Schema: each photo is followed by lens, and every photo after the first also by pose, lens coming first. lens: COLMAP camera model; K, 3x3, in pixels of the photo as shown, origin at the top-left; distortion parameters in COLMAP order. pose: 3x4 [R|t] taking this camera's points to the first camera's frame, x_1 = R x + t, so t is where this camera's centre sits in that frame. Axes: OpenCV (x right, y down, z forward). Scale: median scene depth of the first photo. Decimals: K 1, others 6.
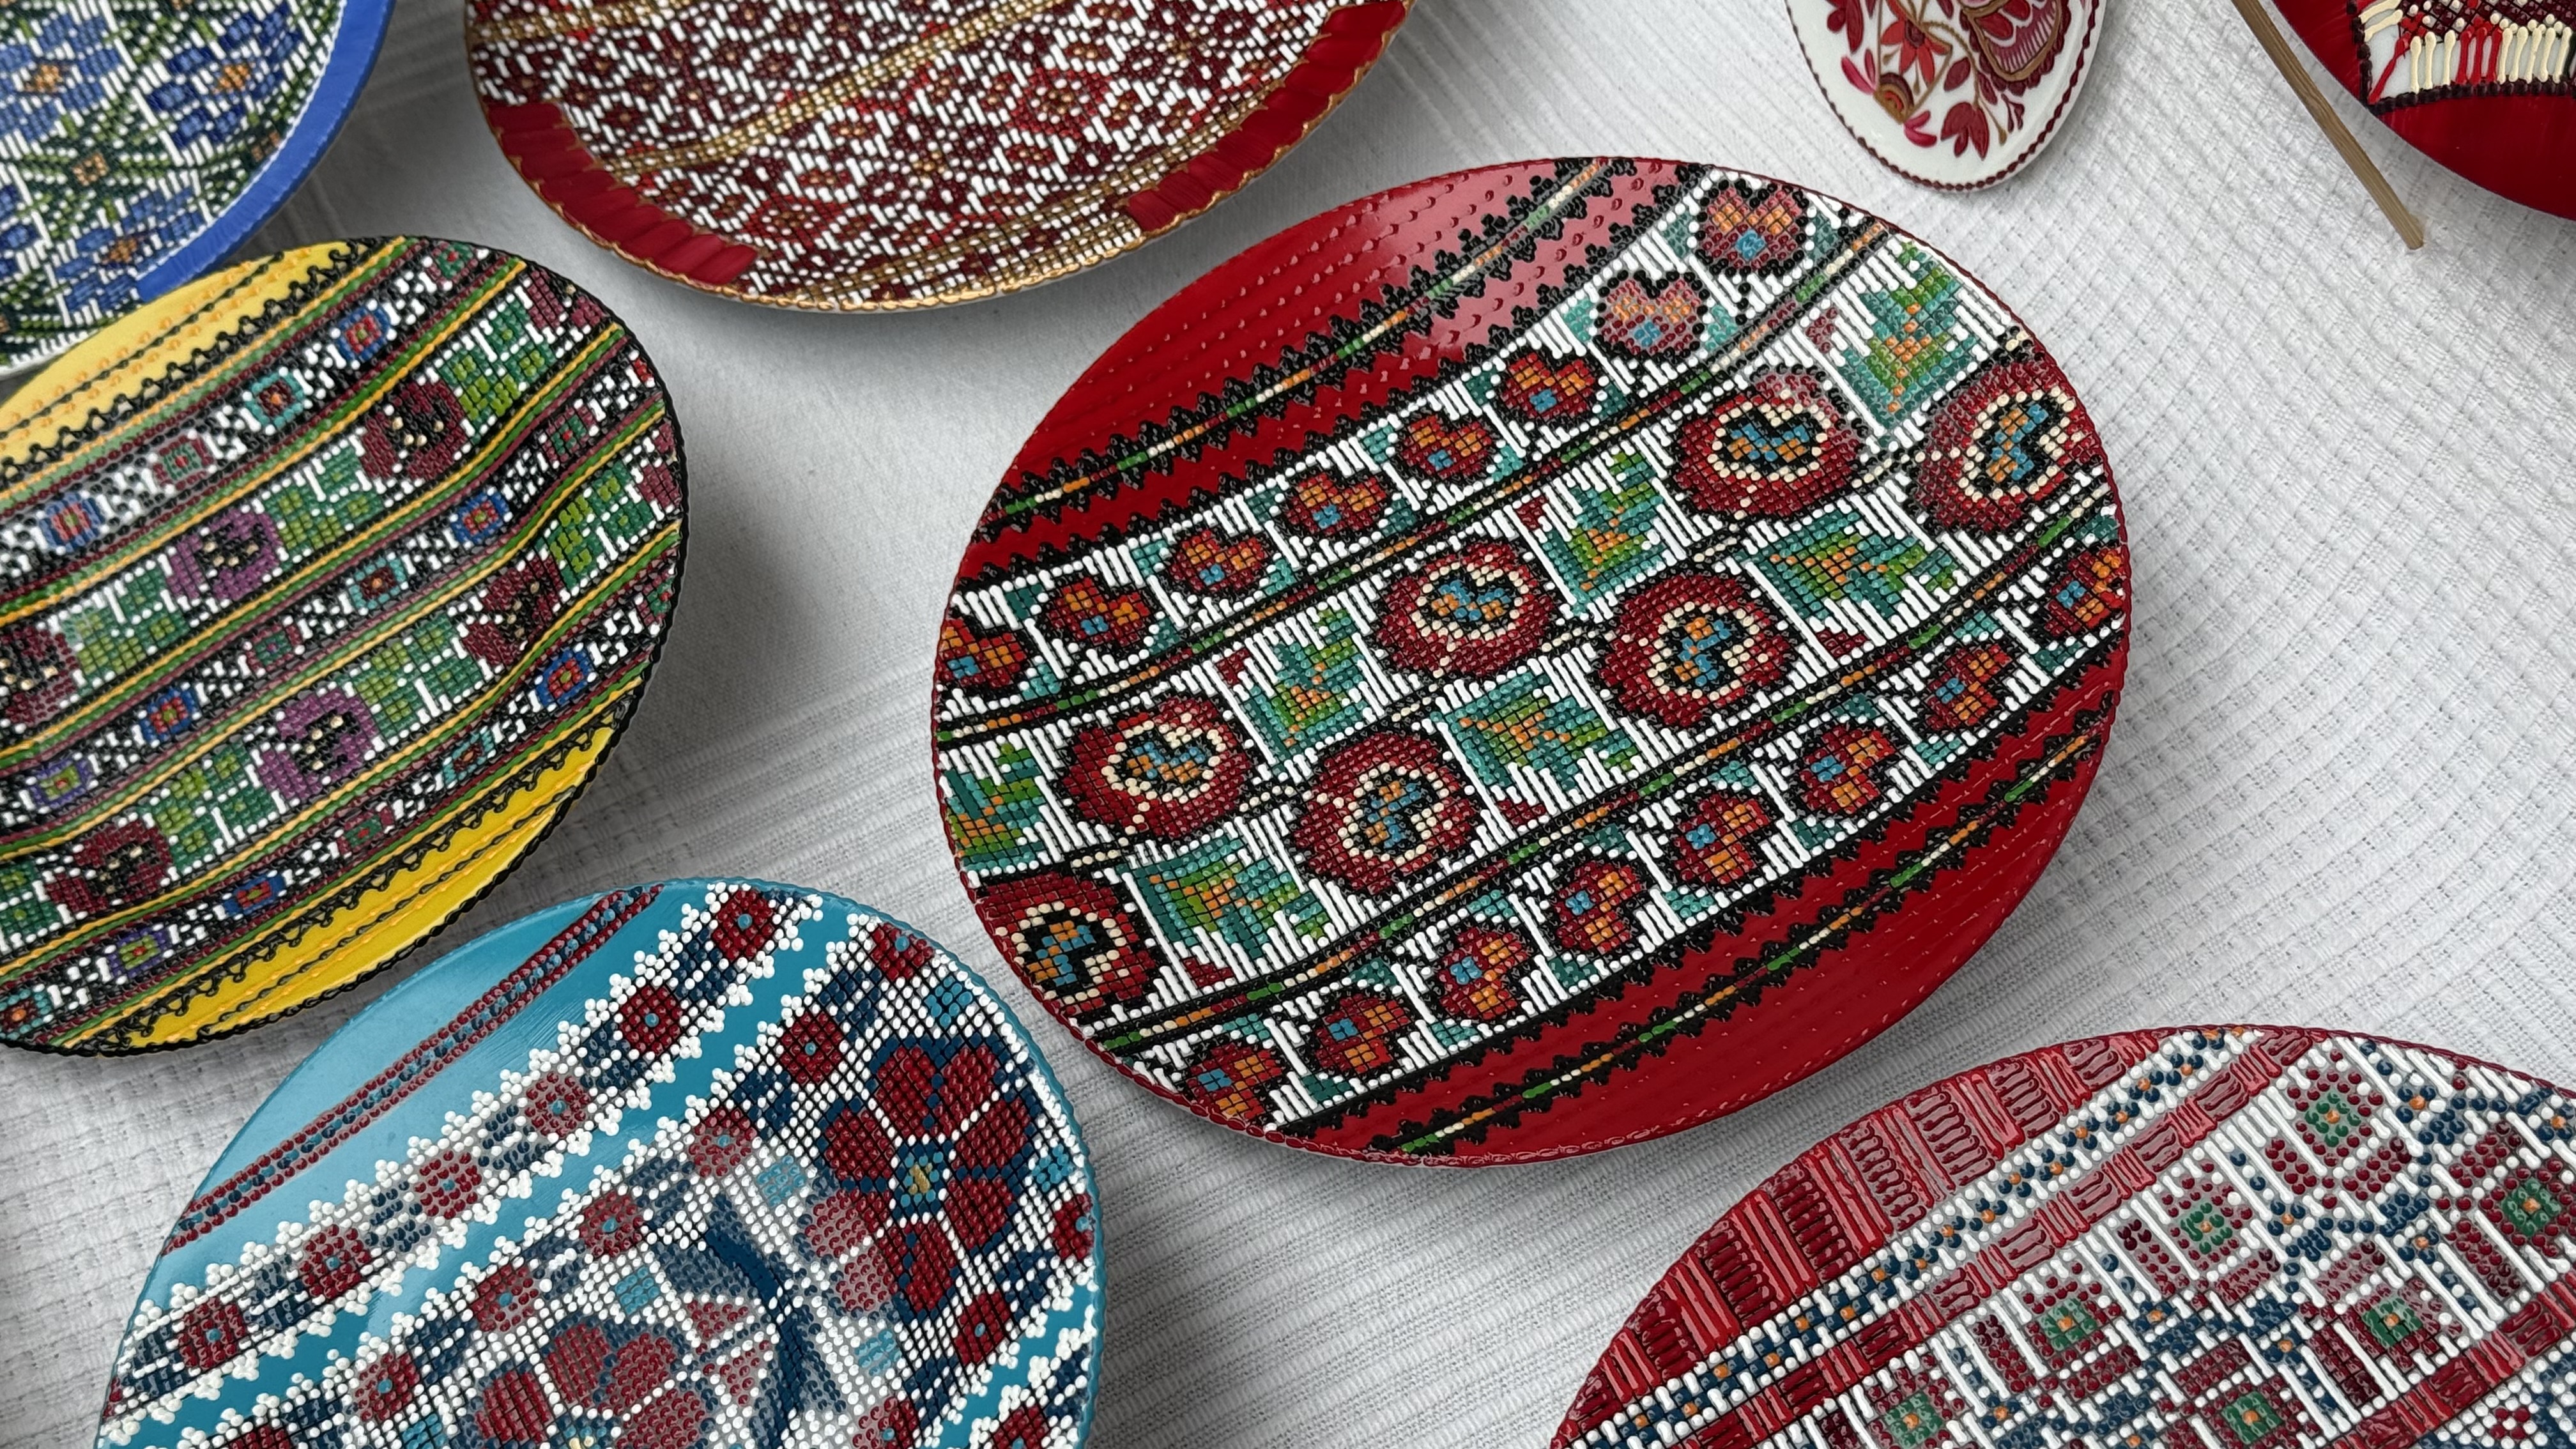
lens RADIAL K [[3639.1, 0, 1310.5], [0, 3639.1, 692.9], [0, 0, 1]] dist [0.171958, -0.277735]
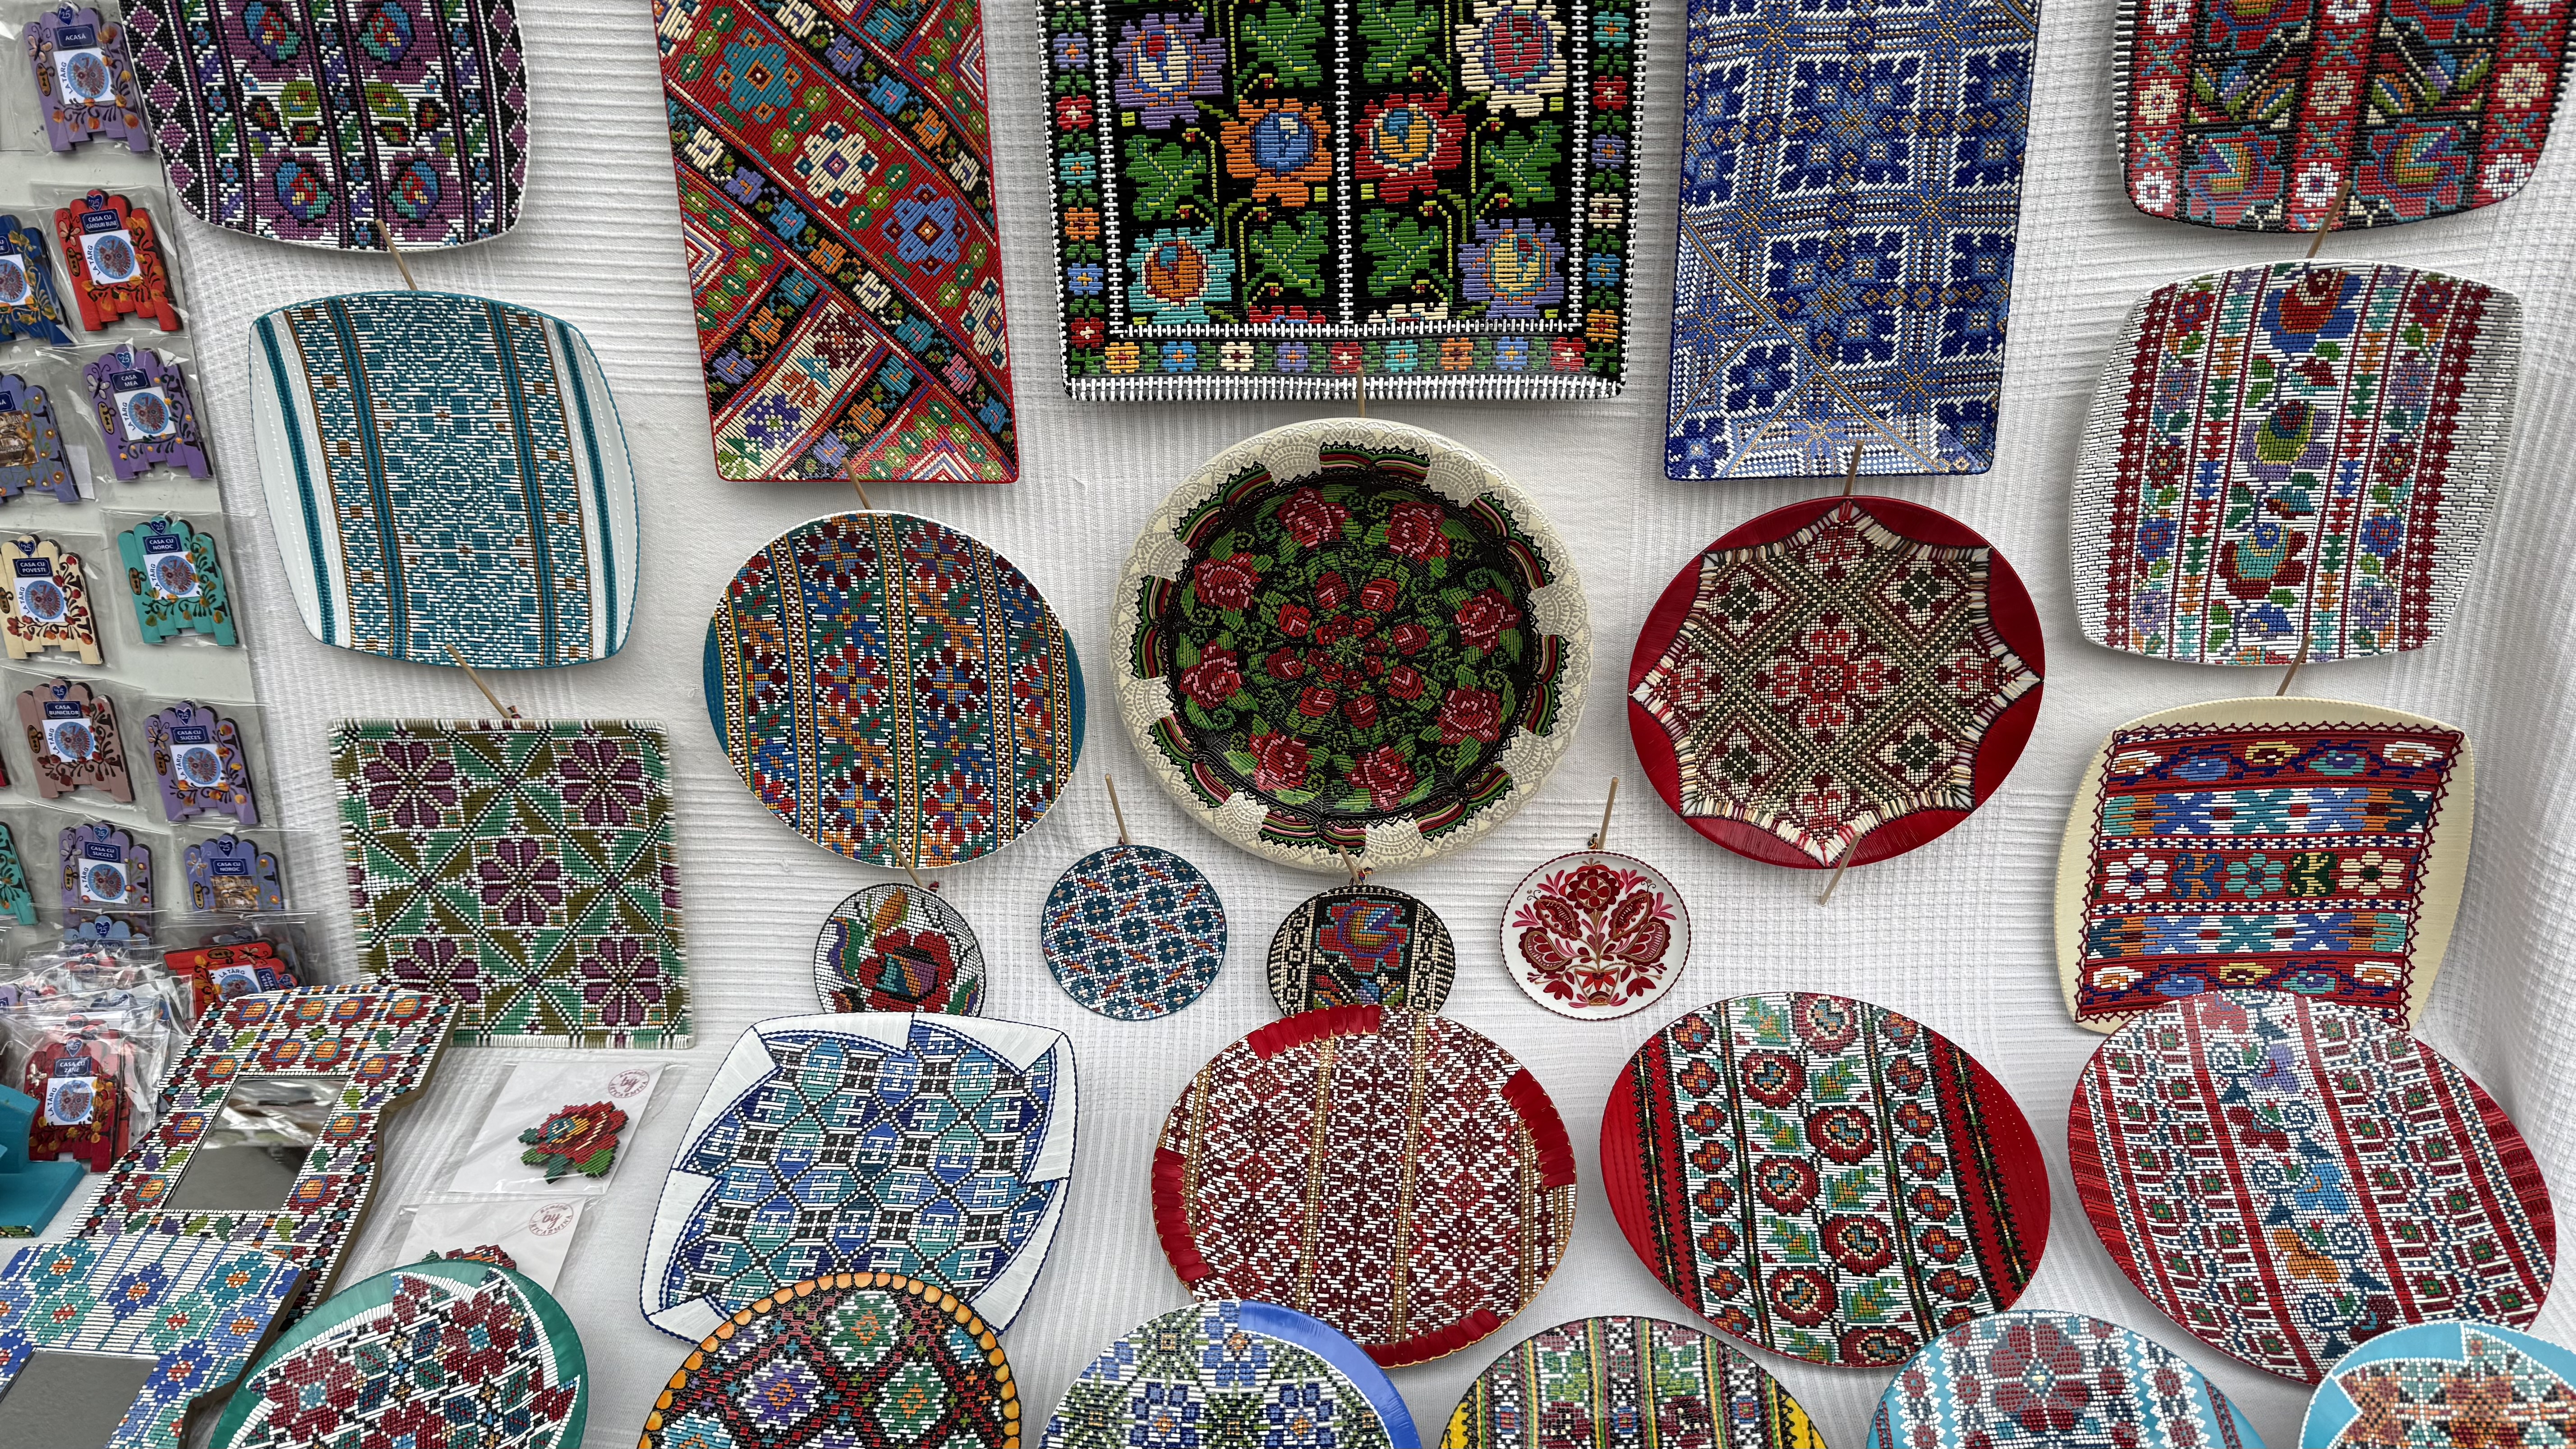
lens RADIAL K [[1796.6, 0, 1295.5], [0, 1796.6, 730.0], [0, 0, 1]] dist [0.164019, -0.329595]
pose [[0.506149, -0.442353, 0.740363, -1.002290], [0.693236, 0.719359, -0.044128, -0.459426], [-0.513067, 0.535581, 0.670758, 0.082881]]
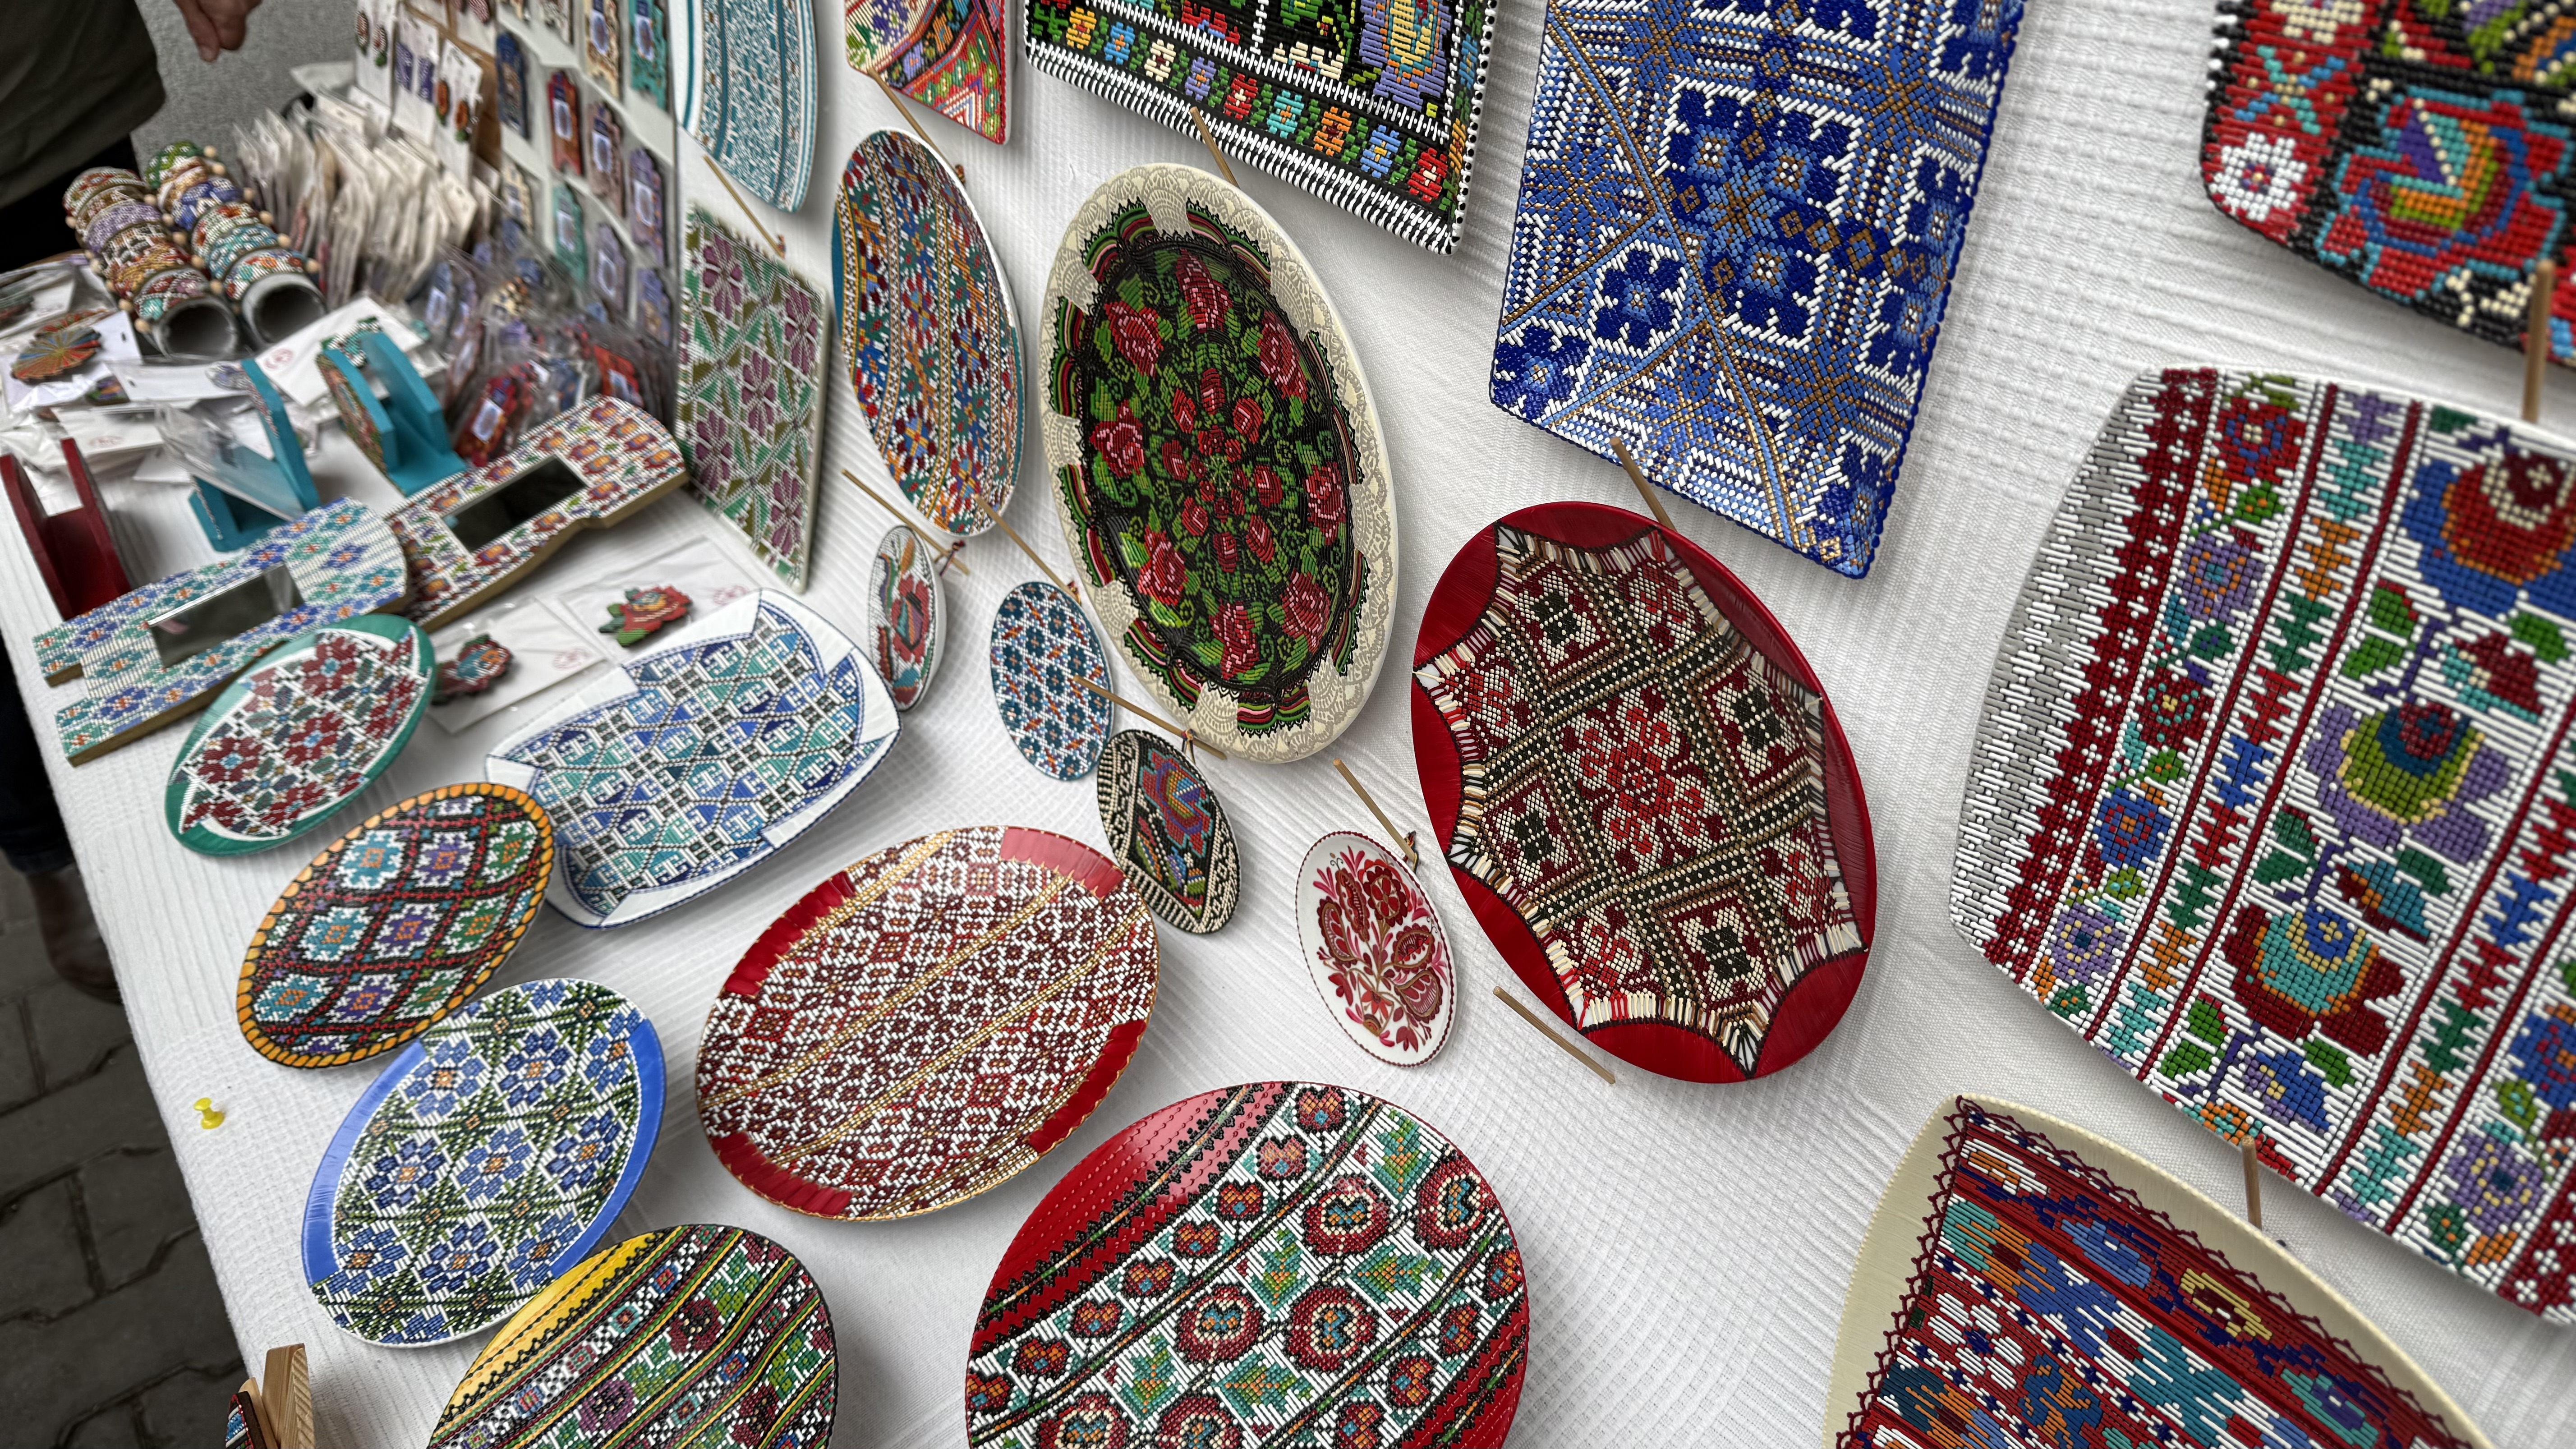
lens RADIAL K [[1813.2, 0, 1281.6], [0, 1813.2, 721.6], [0, 0, 1]] dist [0.173281, -0.342829]
pose [[0.982294, -0.140708, 0.123695, -0.003800], [0.167248, 0.956124, -0.240532, -0.092145], [-0.084423, 0.256960, 0.962727, -0.101983]]
